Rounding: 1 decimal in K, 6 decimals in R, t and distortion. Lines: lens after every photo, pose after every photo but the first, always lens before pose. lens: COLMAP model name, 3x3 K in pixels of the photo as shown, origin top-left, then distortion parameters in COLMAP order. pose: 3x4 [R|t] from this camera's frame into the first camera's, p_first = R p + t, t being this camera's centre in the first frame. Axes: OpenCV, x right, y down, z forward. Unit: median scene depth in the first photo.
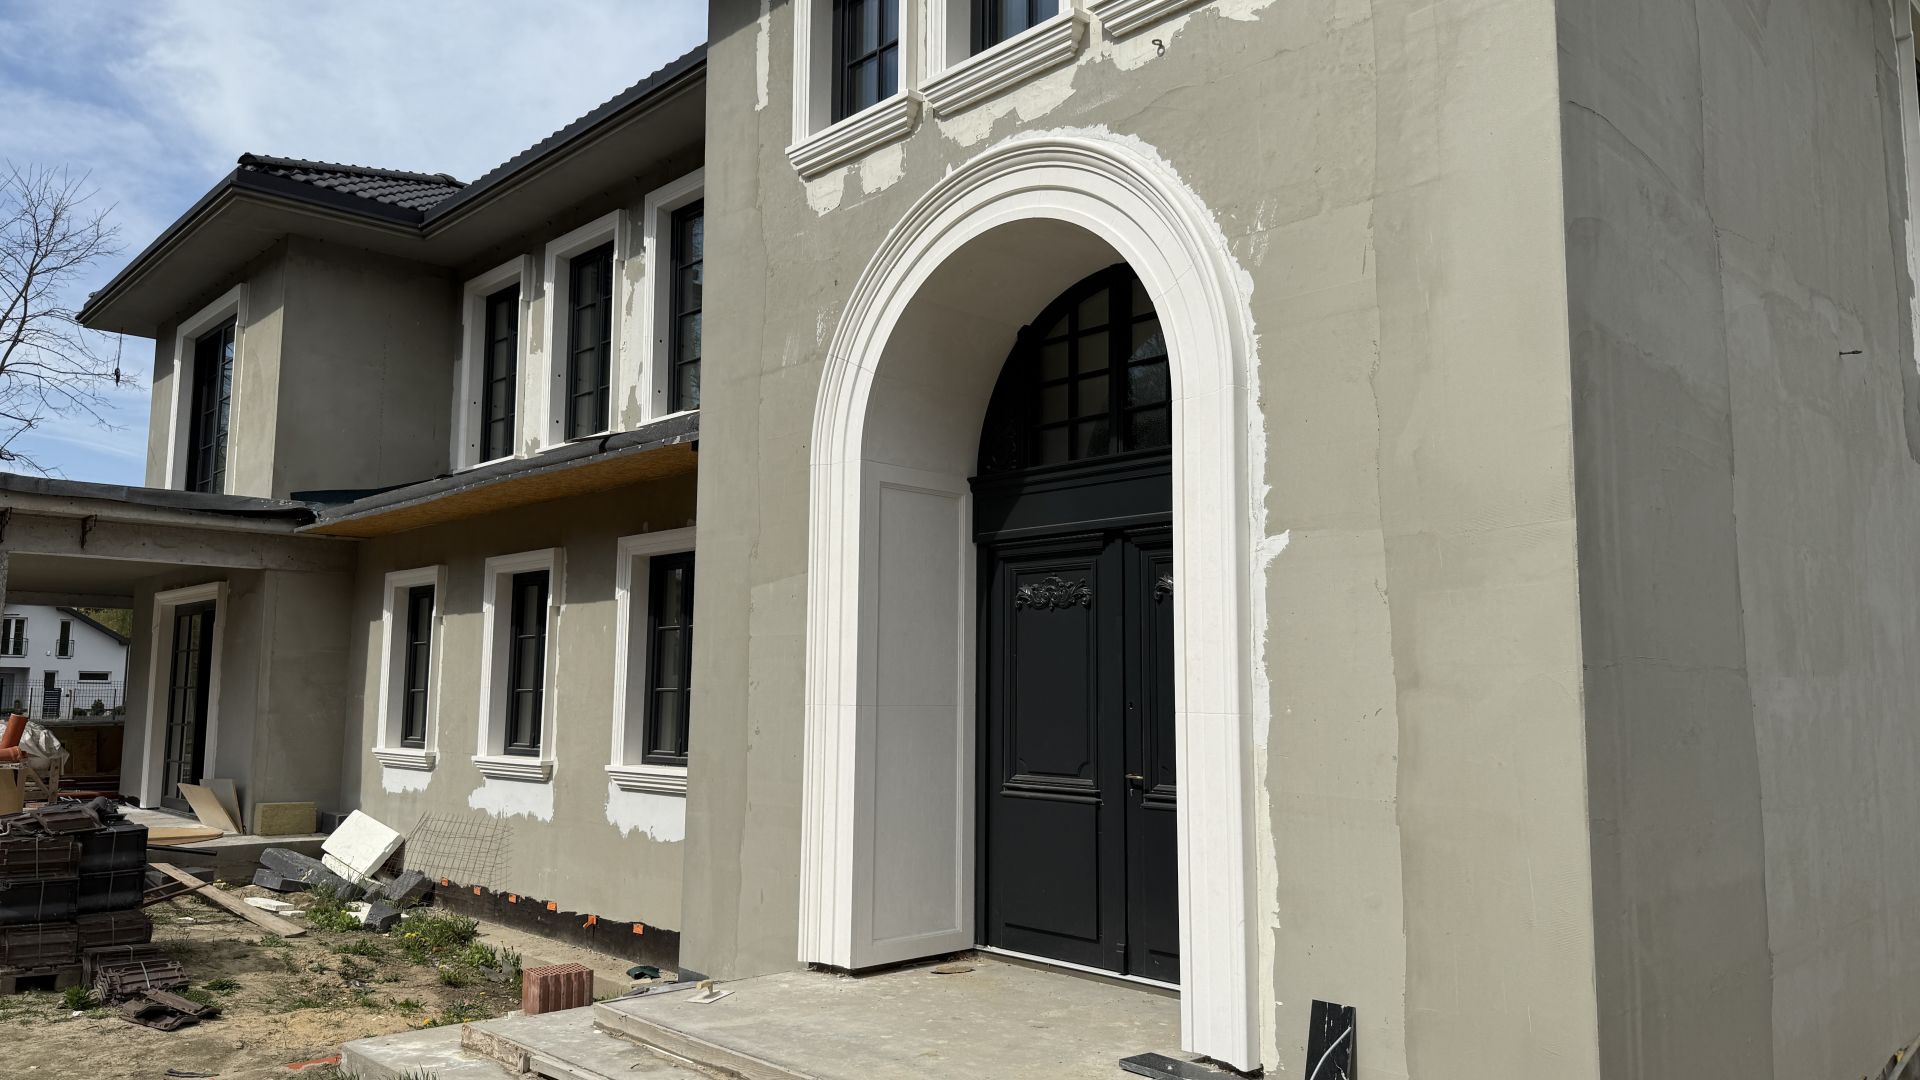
lens RADIAL K [[1357.5, 0, 968.2], [0, 1357.5, 545.0], [0, 0, 1]] dist [0.078516, -0.114312]
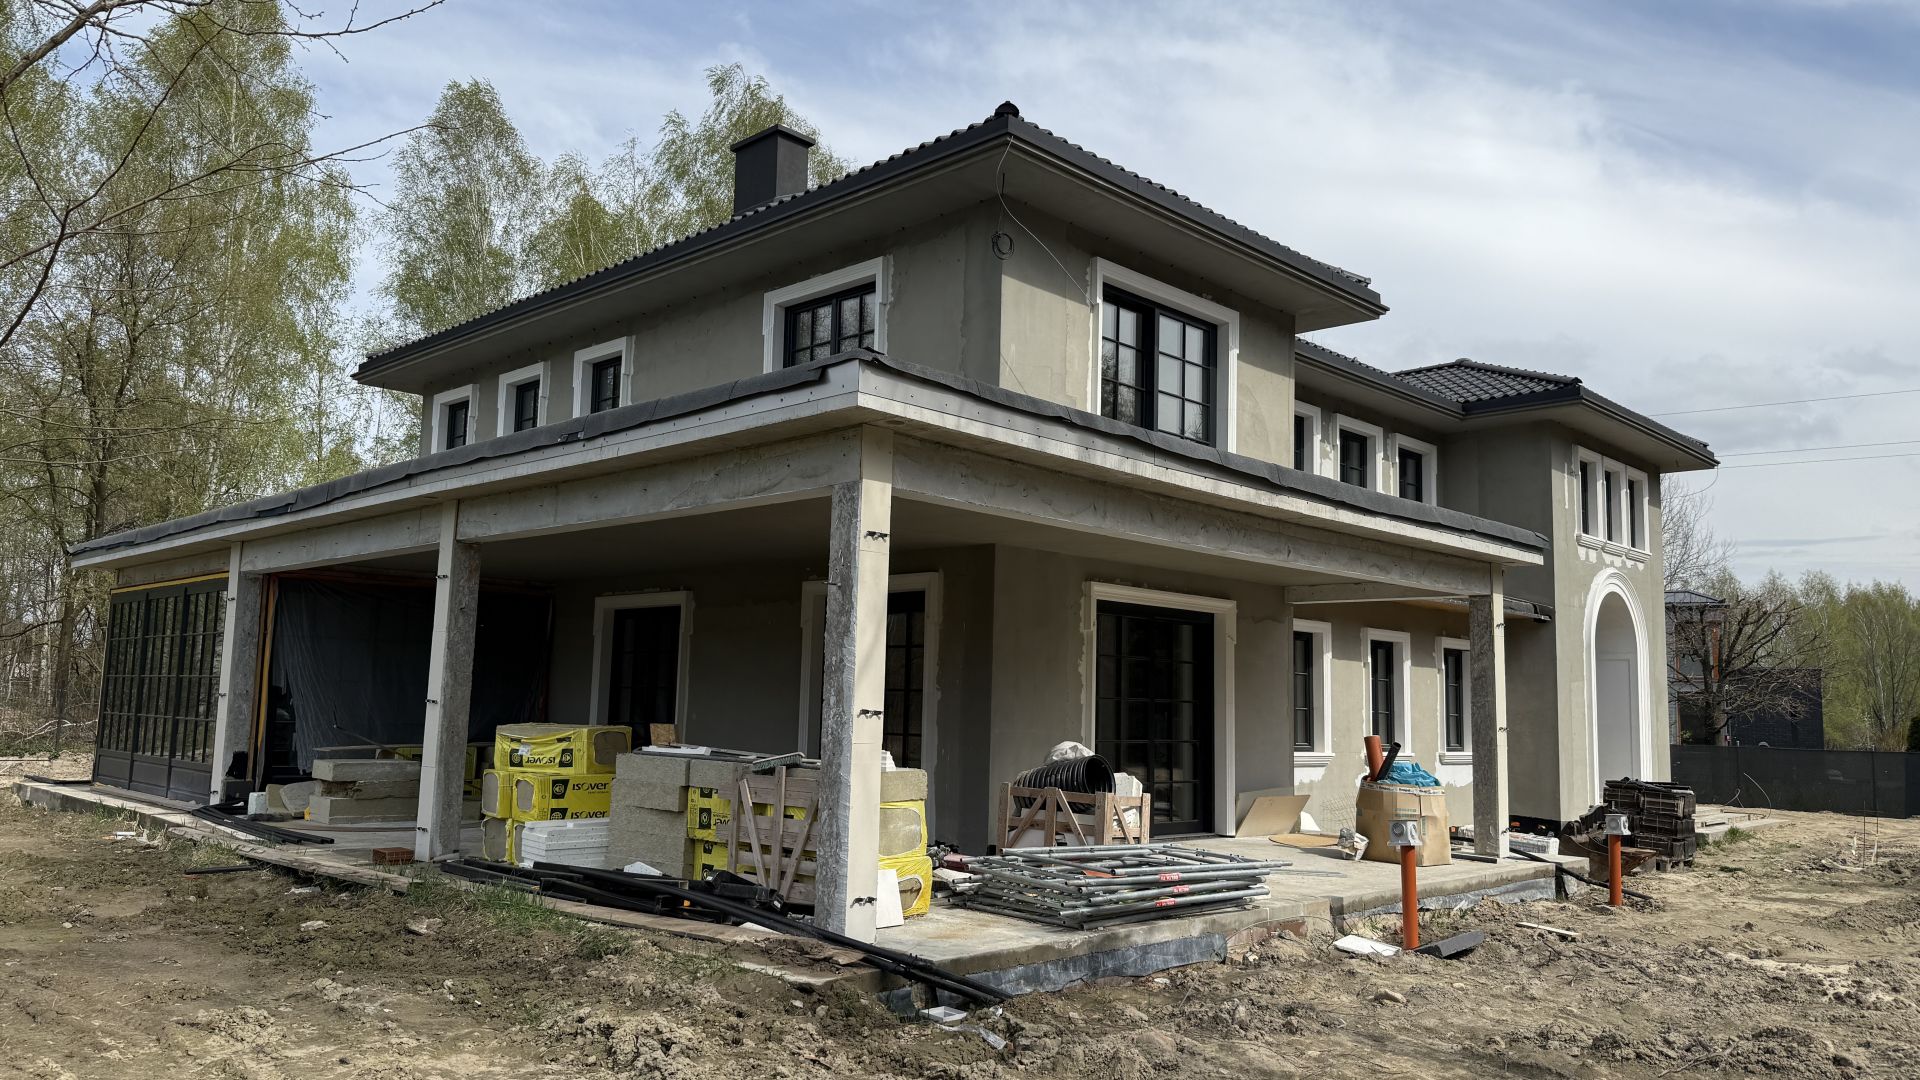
lens RADIAL K [[1357.5, 0, 960.0], [0, 1357.5, 547.9], [0, 0, 1]] dist [0.078516, -0.114312]
pose [[-0.030718, 0.105224, 0.993974, -2.273226], [-0.141901, 0.983912, -0.108544, 0.187941], [-0.989404, -0.144381, -0.015293, 1.779175]]
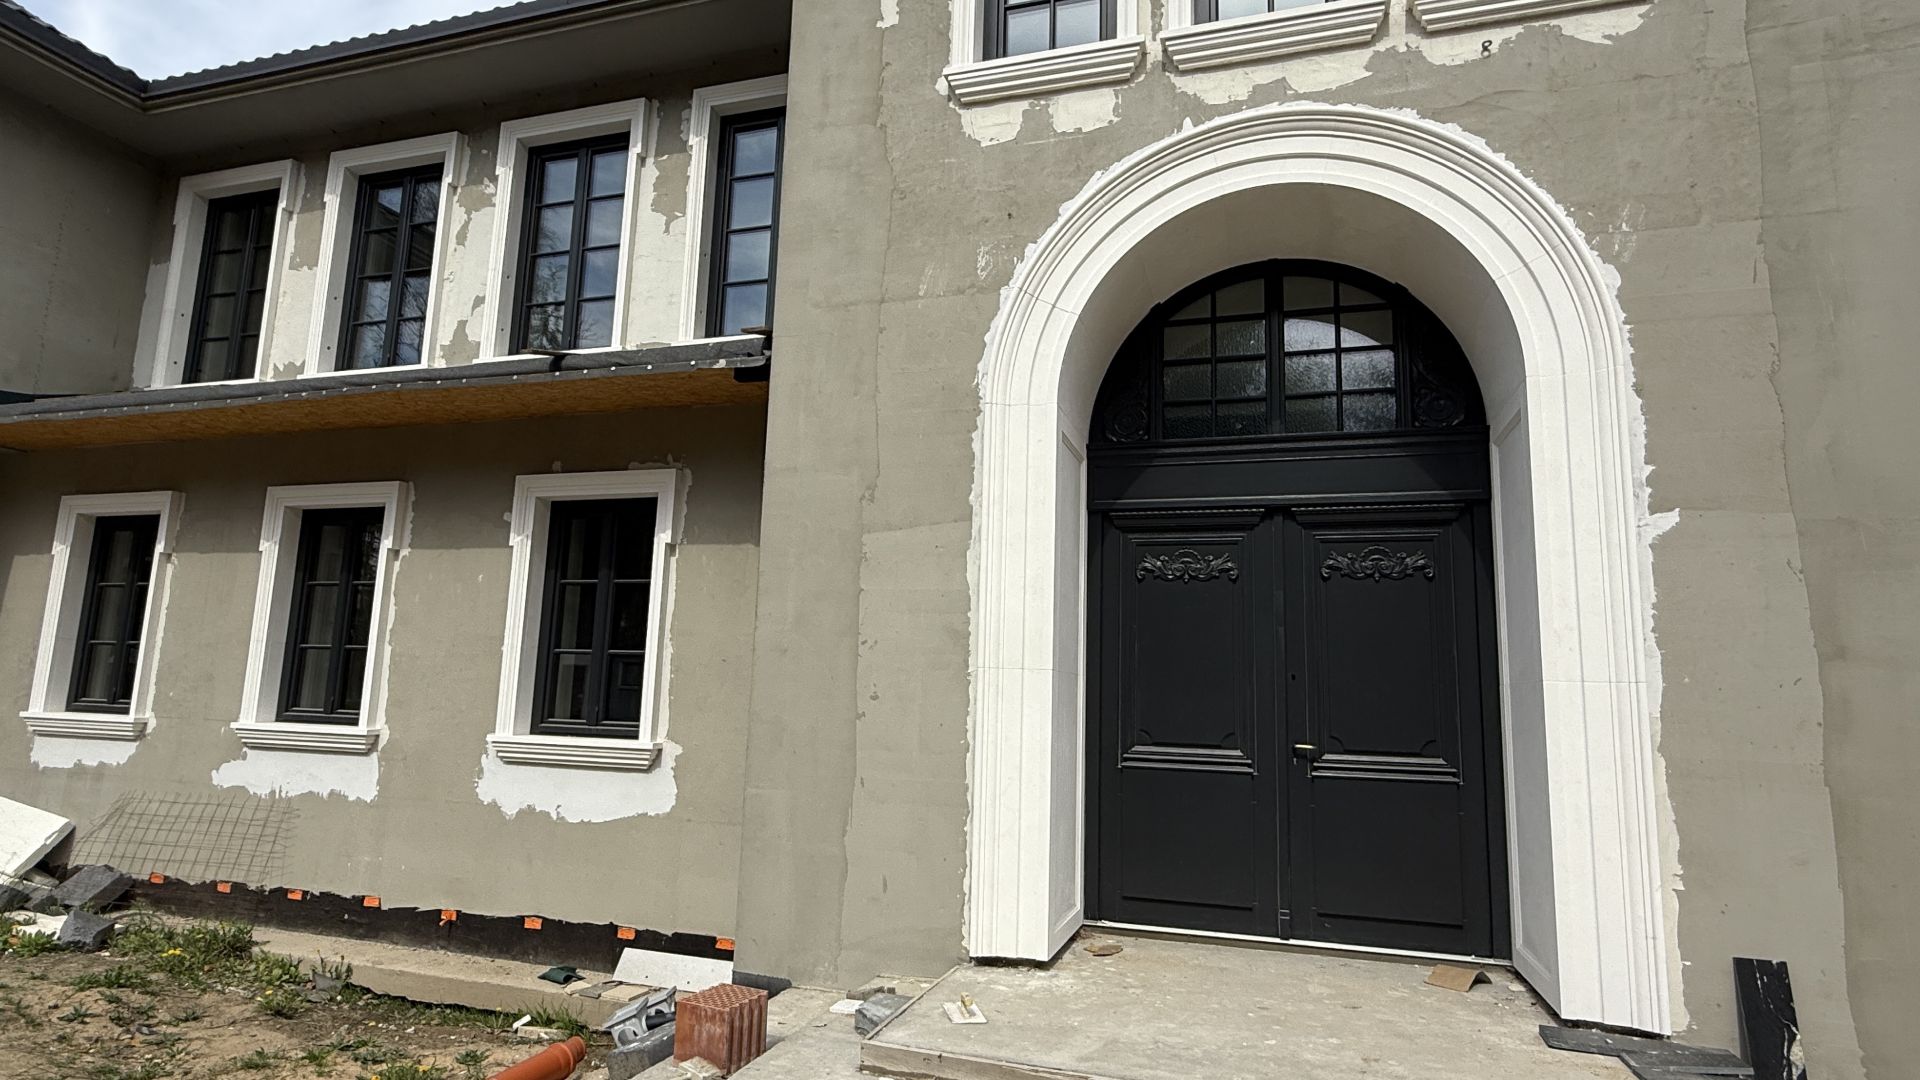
lens RADIAL K [[1030.3, 0, 966.5], [0, 1030.3, 539.0], [0, 0, 1]] dist [-0.014489, 0.011353]
pose [[0.878085, 0.091207, 0.469731, -0.316773], [-0.076025, 0.995789, -0.051235, 0.048458], [-0.472426, 0.009278, 0.881322, 0.285134]]
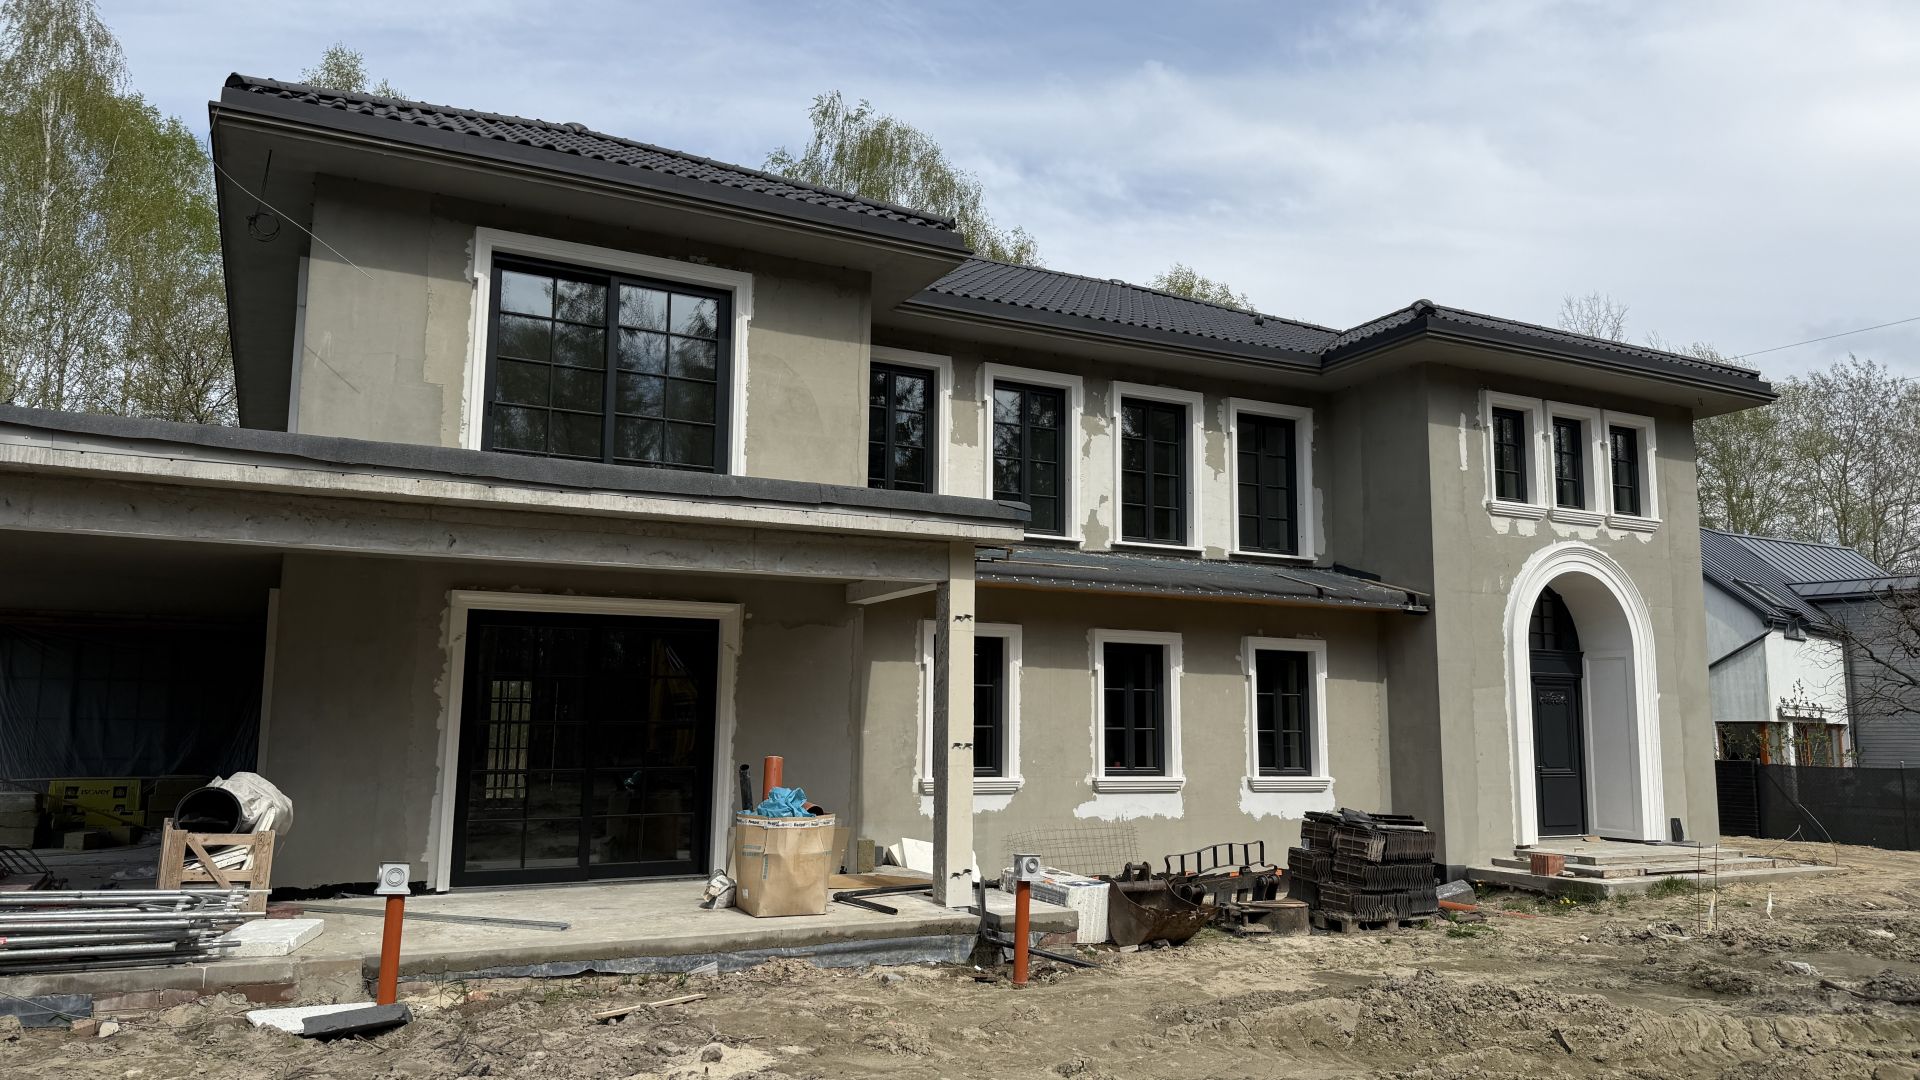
lens RADIAL K [[1357.5, 0, 959.0], [0, 1357.5, 548.2], [0, 0, 1]] dist [0.078516, -0.114312]
pose [[0.299471, 0.122974, 0.946147, -1.950779], [-0.115373, 0.989050, -0.092032, 0.081212], [-0.947104, -0.081599, 0.310380, 0.849929]]
